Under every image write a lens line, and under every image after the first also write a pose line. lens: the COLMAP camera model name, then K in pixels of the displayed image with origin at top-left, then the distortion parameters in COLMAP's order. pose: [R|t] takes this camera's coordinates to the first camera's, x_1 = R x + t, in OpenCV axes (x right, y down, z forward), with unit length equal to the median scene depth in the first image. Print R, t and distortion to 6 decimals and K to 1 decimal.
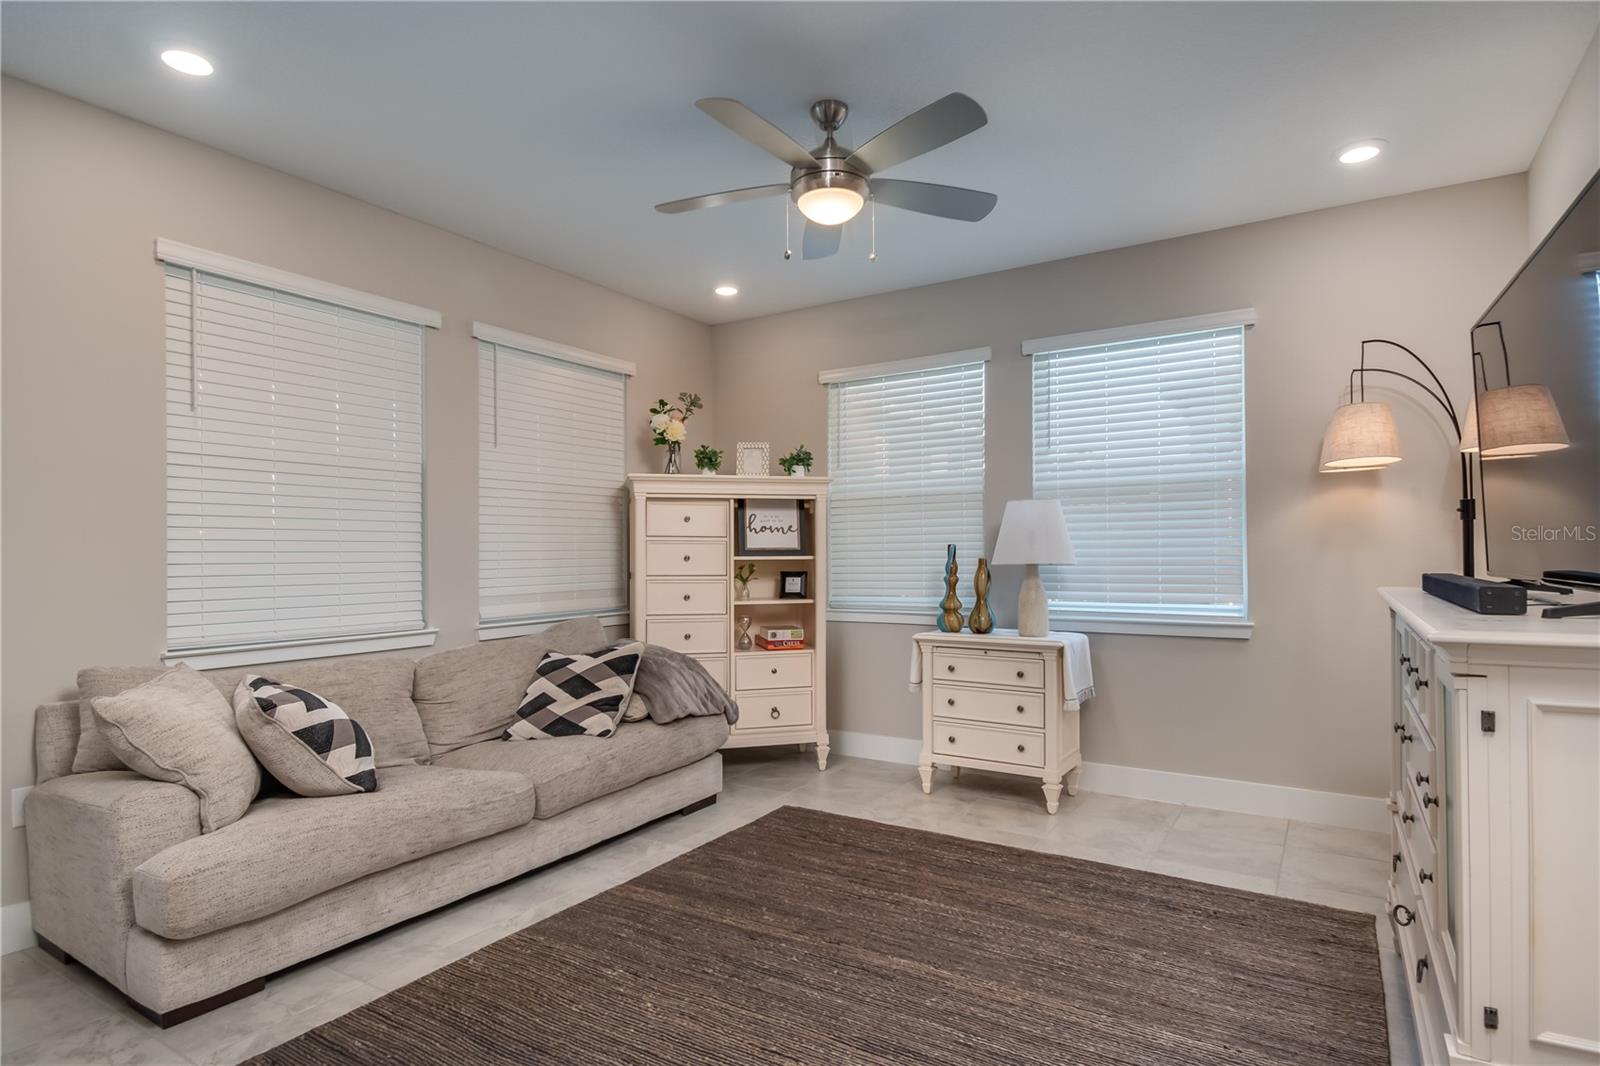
lens RADIAL K [[838.5, 0, 797.9], [0, 838.5, 556.0], [0, 0, 1]] dist [0.029876, -0.000133]
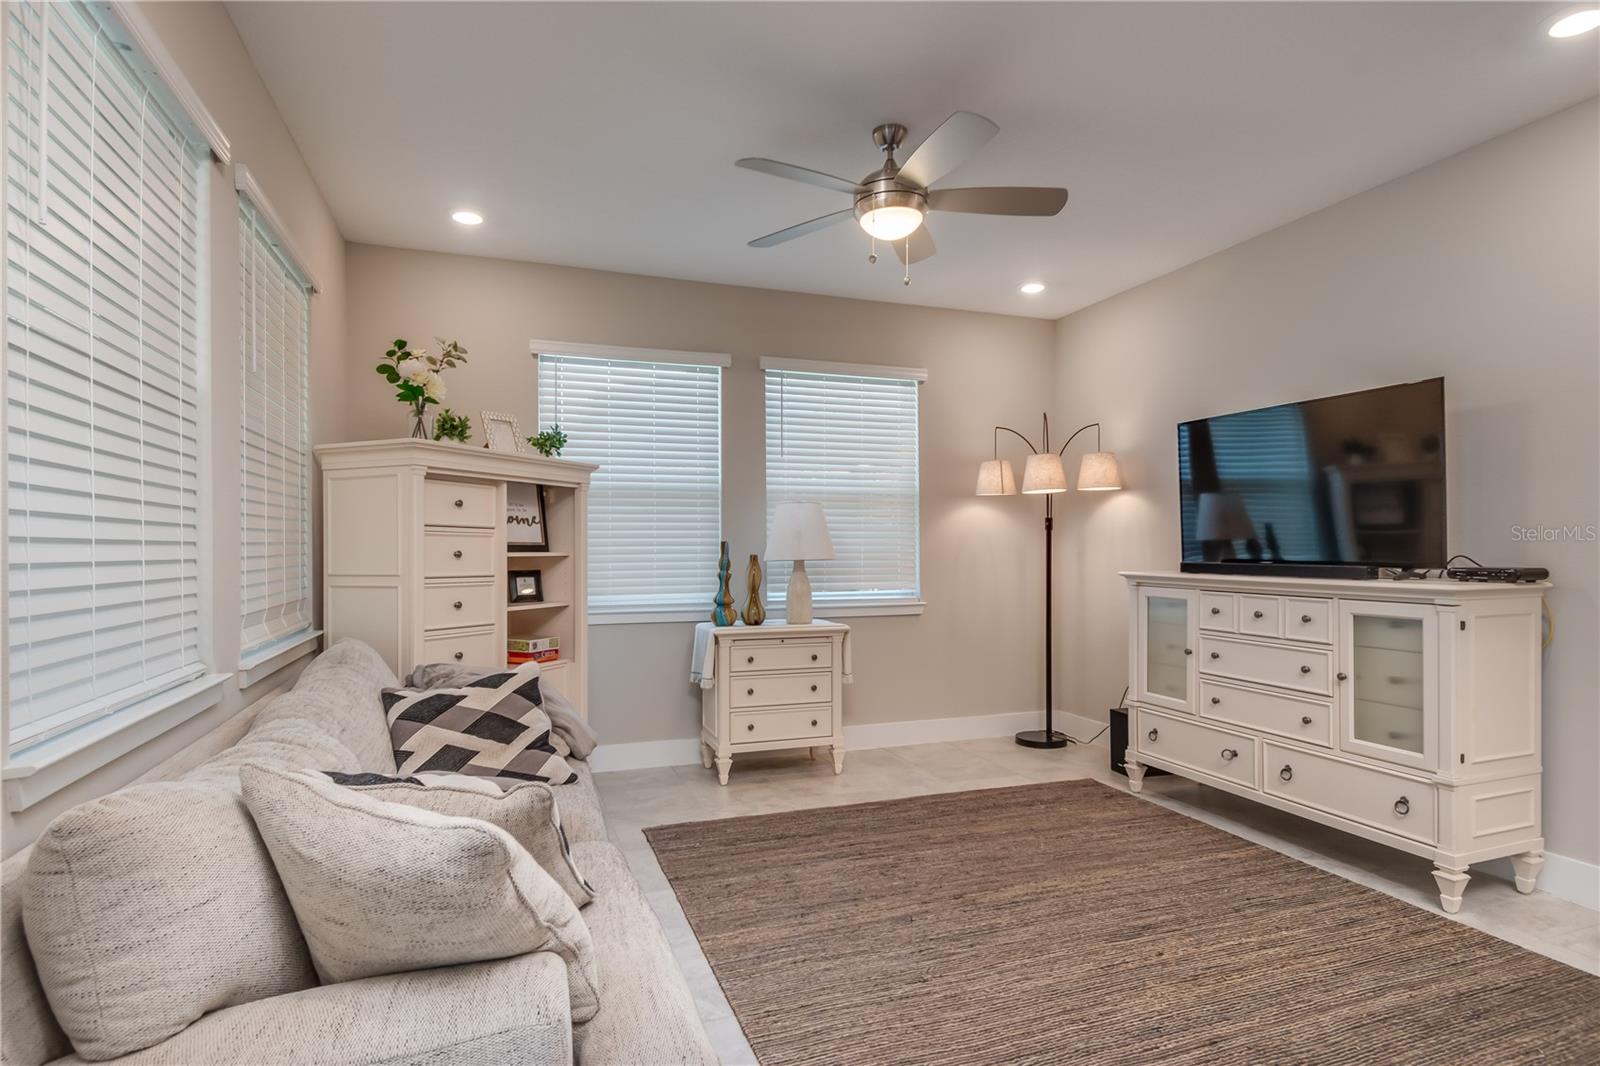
lens RADIAL K [[849.7, 0, 799.3], [0, 849.7, 555.6], [0, 0, 1]] dist [0.018323, -0.000334]
pose [[0.615567, -0.000957, 0.788084, -0.620173], [-0.000881, 0.999998, 0.001902, 0.001914], [-0.788084, -0.001866, 0.615565, 0.300840]]
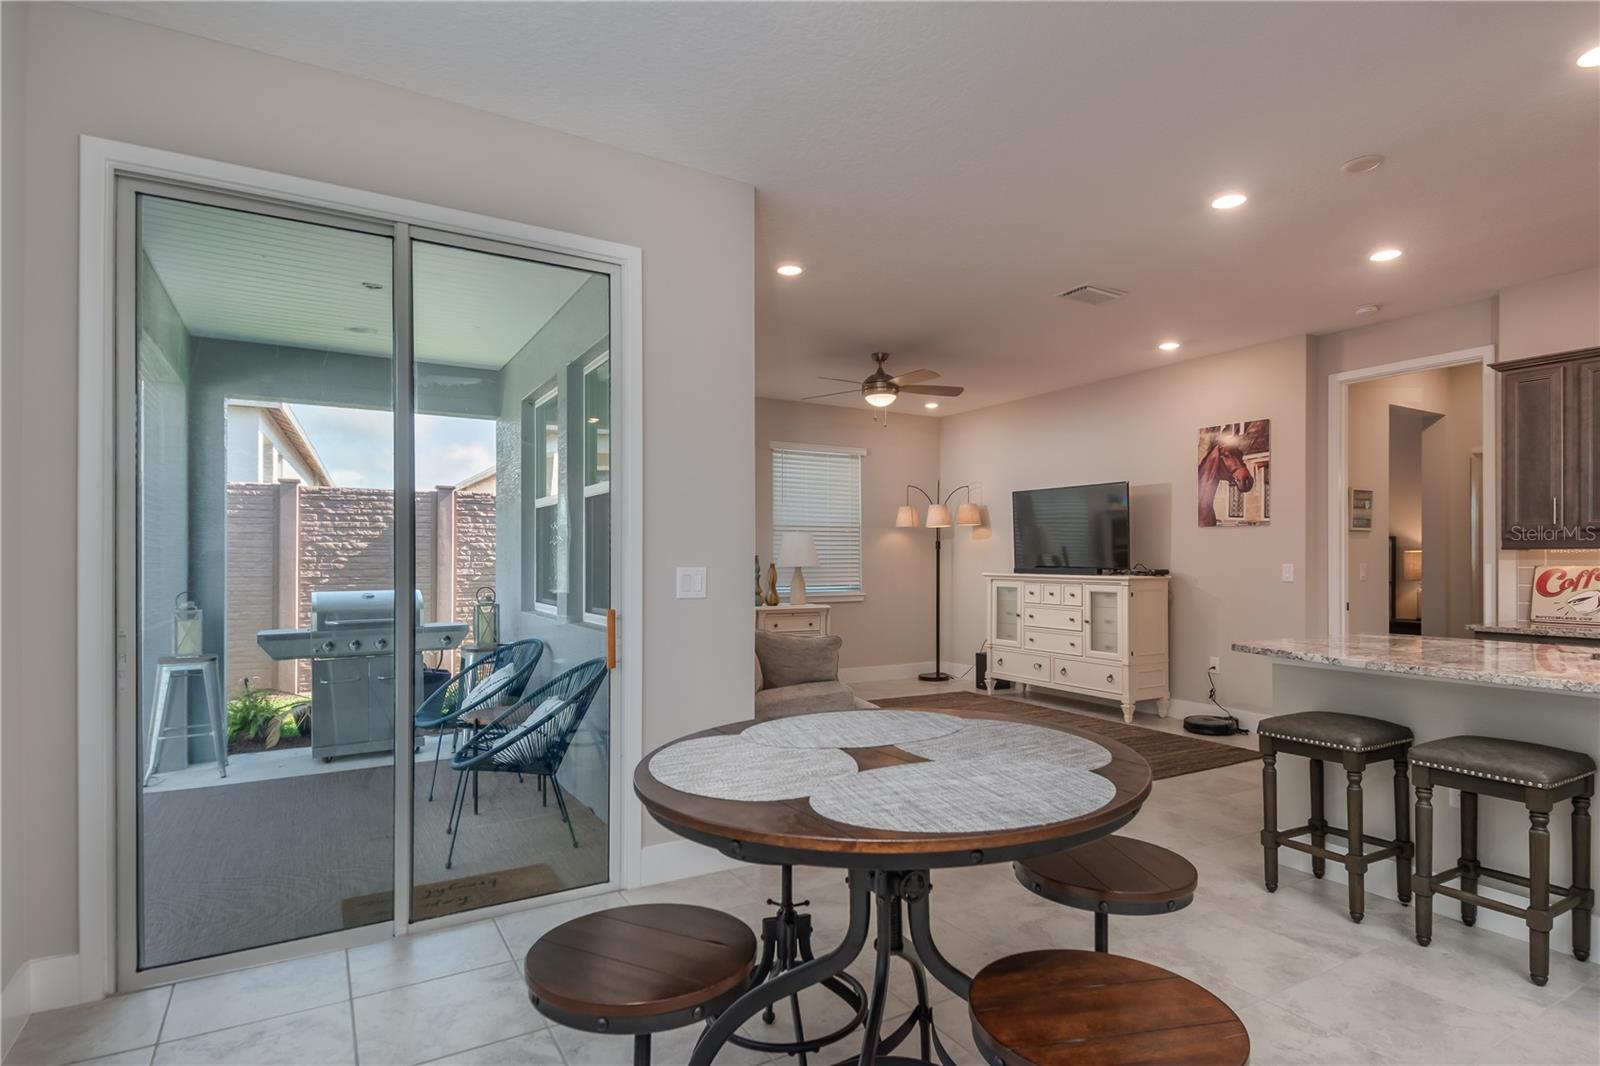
lens RADIAL K [[840.4, 0, 817.5], [0, 840.4, 555.6], [0, 0, 1]] dist [0.012975, -0.001020]
pose [[0.451335, 0.012601, 0.892266, -1.365846], [-0.002243, 0.999913, -0.012987, 0.009126], [-0.892352, 0.003860, 0.451324, 0.123564]]
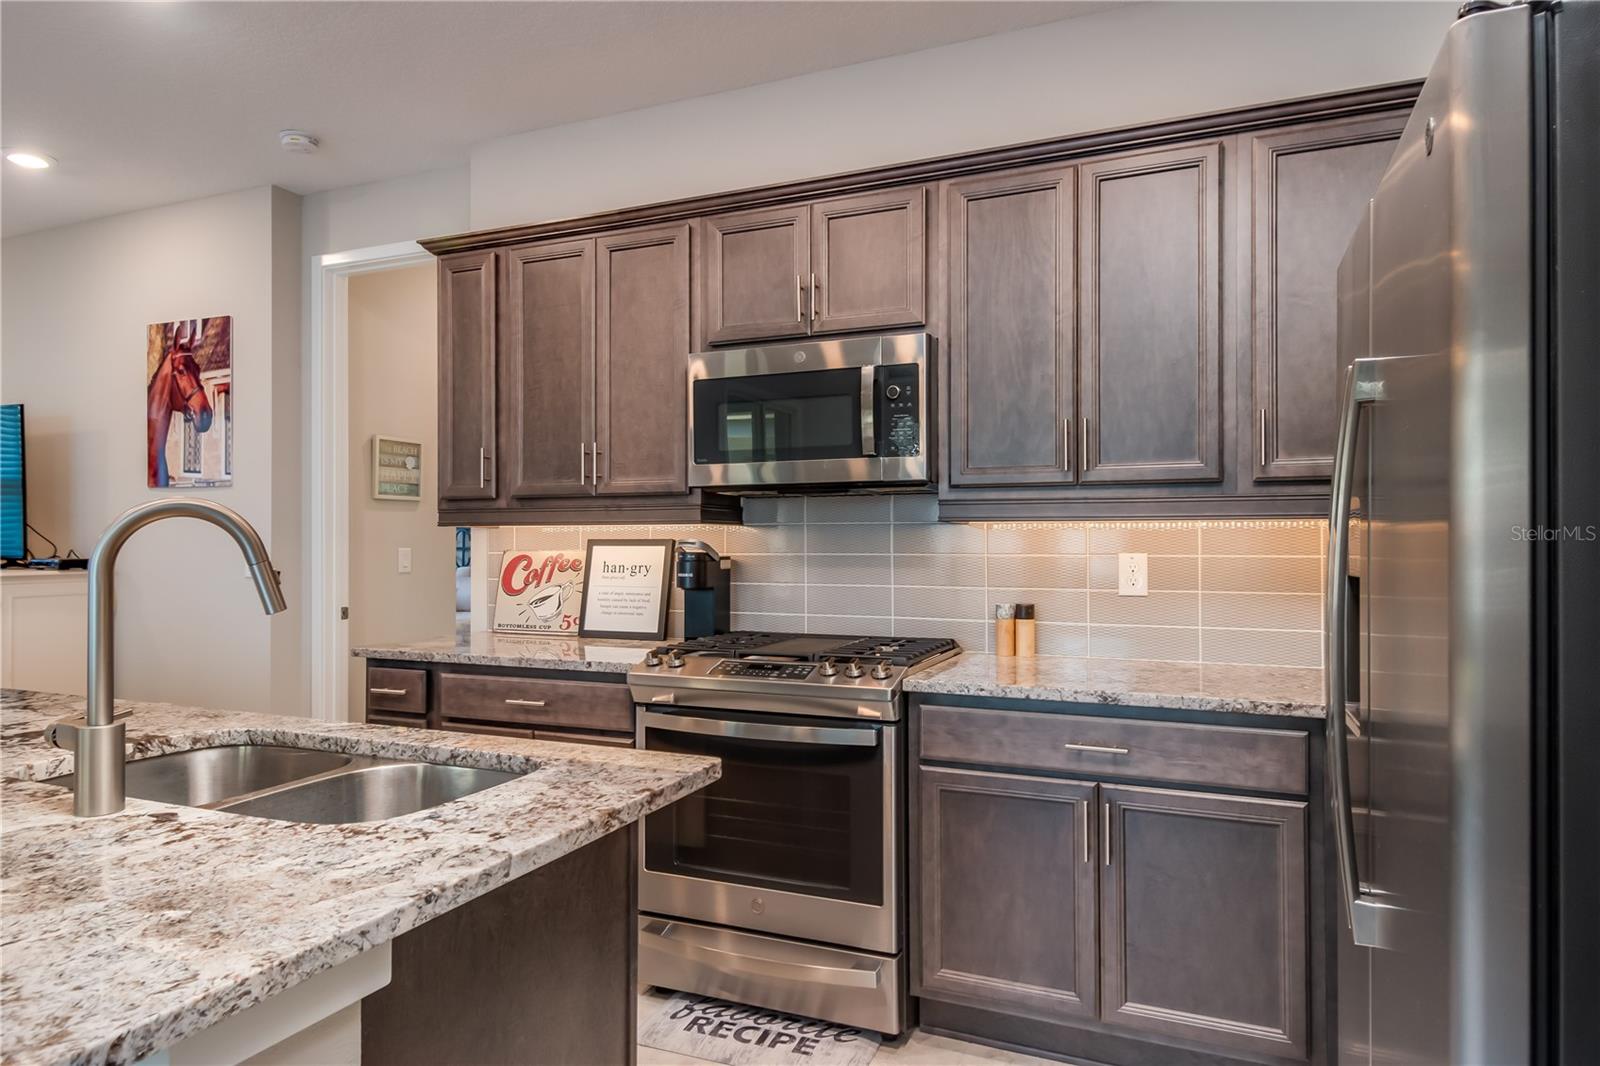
lens RADIAL K [[955.3, 0, 804.5], [0, 955.3, 538.8], [0, 0, 1]] dist [0.023455, -0.000378]
pose [[-0.171313, 0.013422, 0.985125, -0.852625], [0.003266, 0.999909, -0.013056, 0.007449], [-0.985211, 0.000981, -0.171341, -0.329976]]
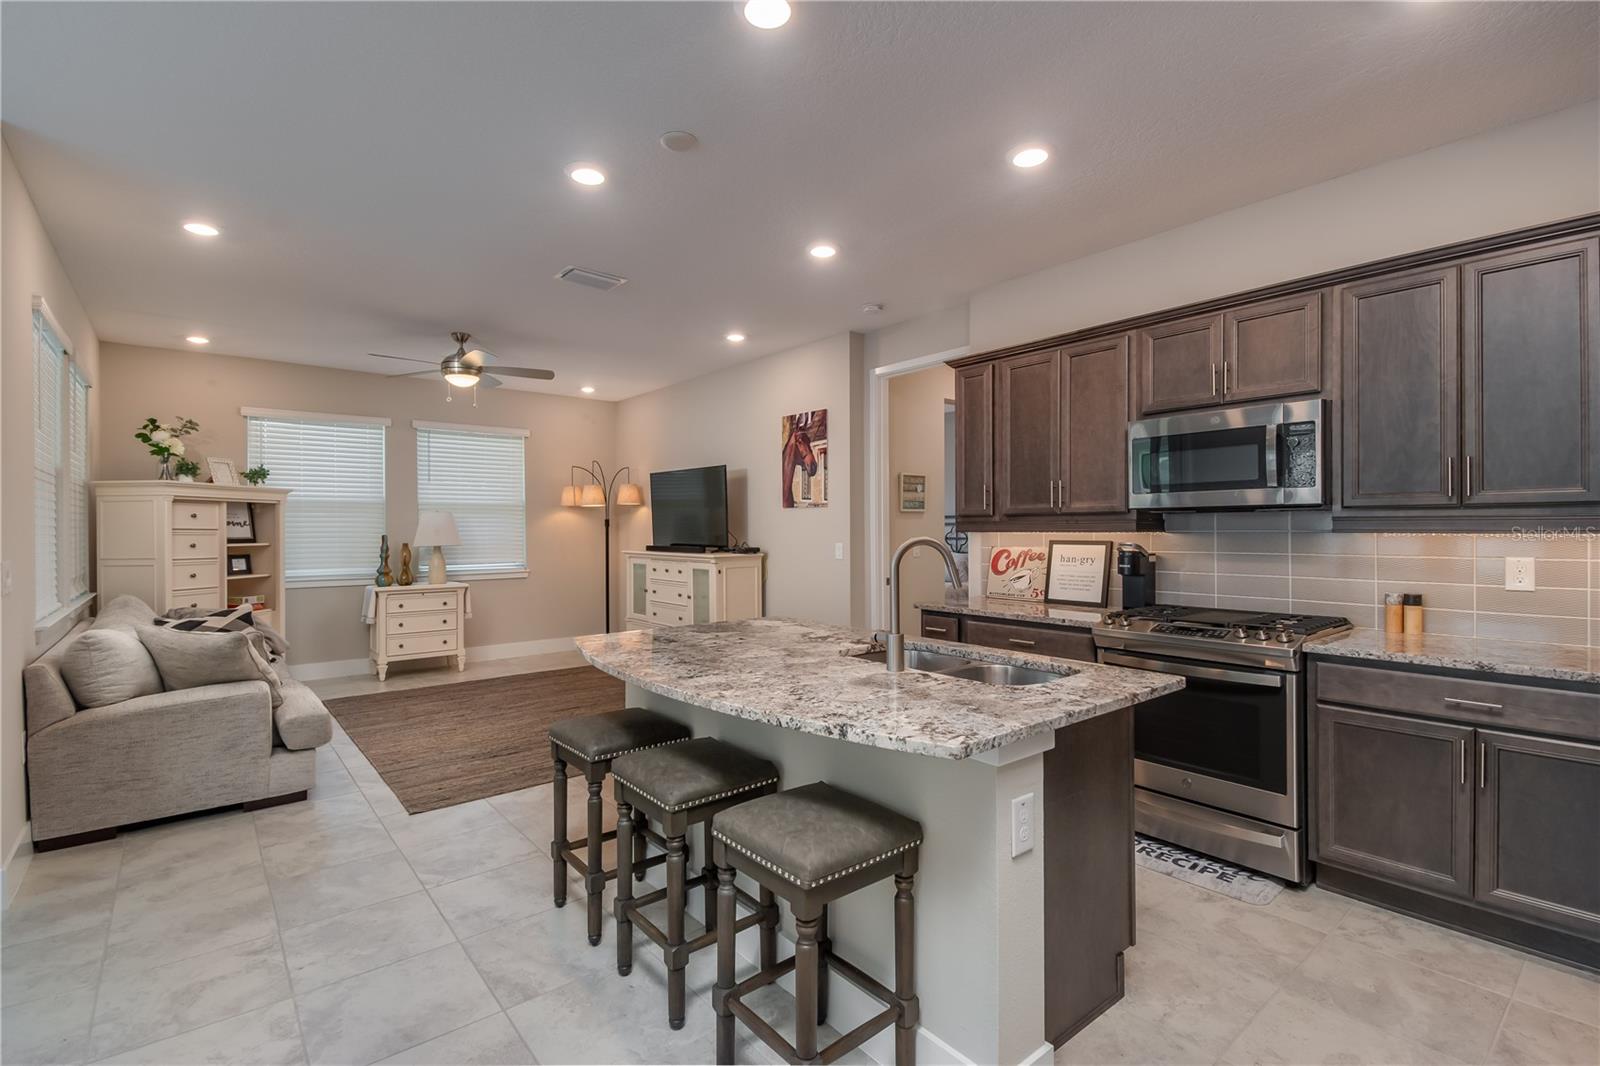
lens RADIAL K [[730.1, 0, 795.4], [0, 730.1, 533.1], [0, 0, 1]] dist [0.040736, -0.026640]
pose [[0.307500, 0.001118, 0.951547, -1.042297], [0.003904, 0.999989, -0.002436, -0.011779], [-0.951540, 0.004464, 0.307493, -0.266053]]
